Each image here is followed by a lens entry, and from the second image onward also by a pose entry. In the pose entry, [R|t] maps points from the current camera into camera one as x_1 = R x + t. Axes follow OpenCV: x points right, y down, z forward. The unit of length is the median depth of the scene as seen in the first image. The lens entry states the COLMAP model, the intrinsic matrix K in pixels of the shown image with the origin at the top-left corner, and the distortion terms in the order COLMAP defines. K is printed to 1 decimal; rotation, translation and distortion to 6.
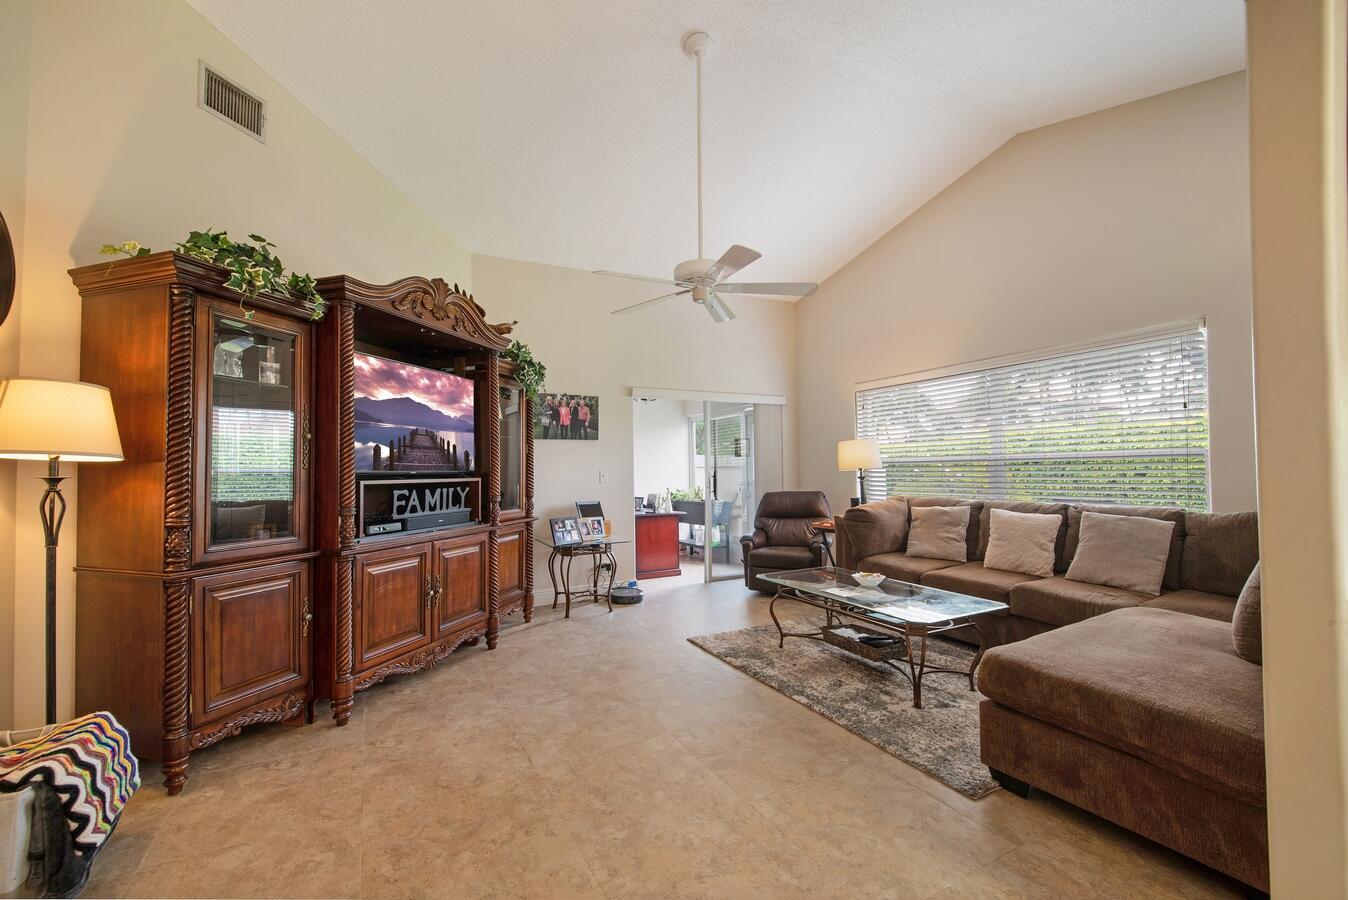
lens RADIAL K [[566.7, 0, 673.5], [0, 566.7, 456.5], [0, 0, 1]] dist [-0.000101, -0.000084]
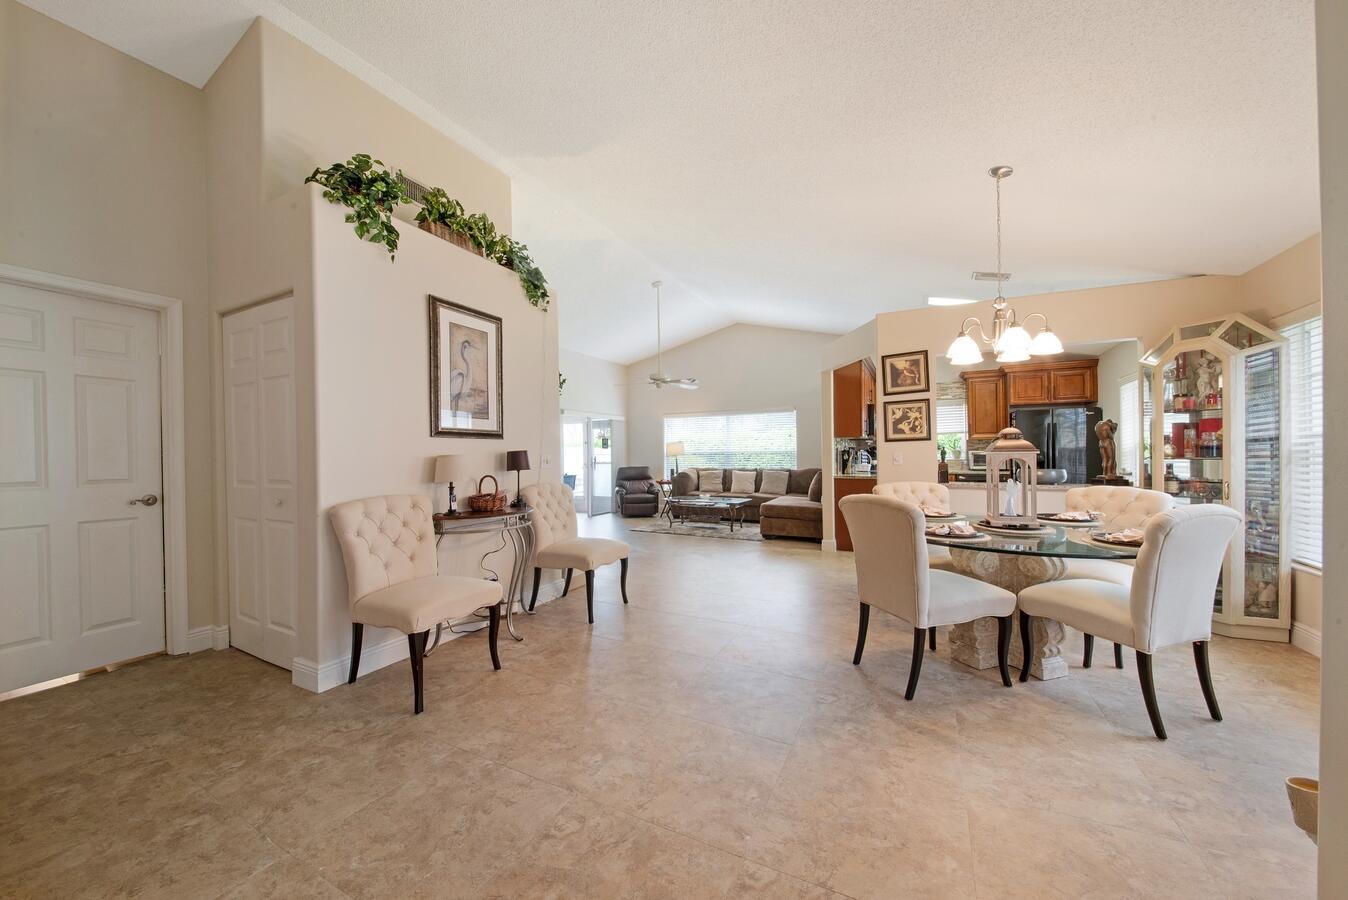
lens RADIAL K [[465.6, 0, 697.5], [0, 465.6, 456.6], [0, 0, 1]] dist [-0.037046, -0.000004]
pose [[0.798643, 0.003861, 0.601793, -0.893256], [-0.016330, 0.999750, 0.015256, -0.002393], [-0.601584, -0.022011, 0.798507, -0.640495]]
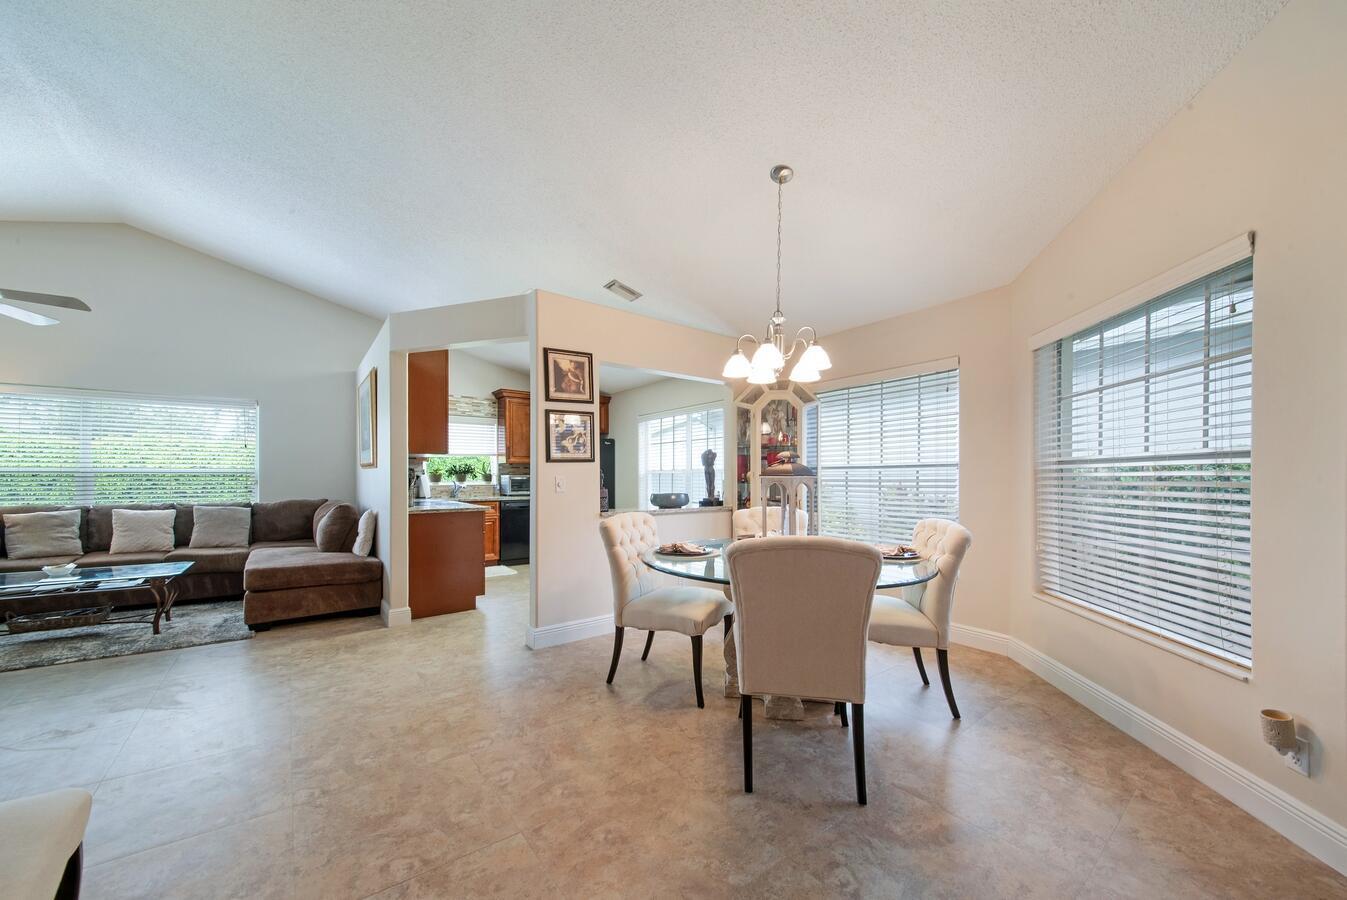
lens RADIAL K [[481.1, 0, 673.6], [0, 481.1, 475.4], [0, 0, 1]] dist [0.000742, -0.009986]
pose [[-0.162379, 0.016207, 0.986595, -0.764778], [-0.019848, 0.999609, -0.019687, 0.008288], [-0.986529, -0.022779, -0.161994, -0.114192]]
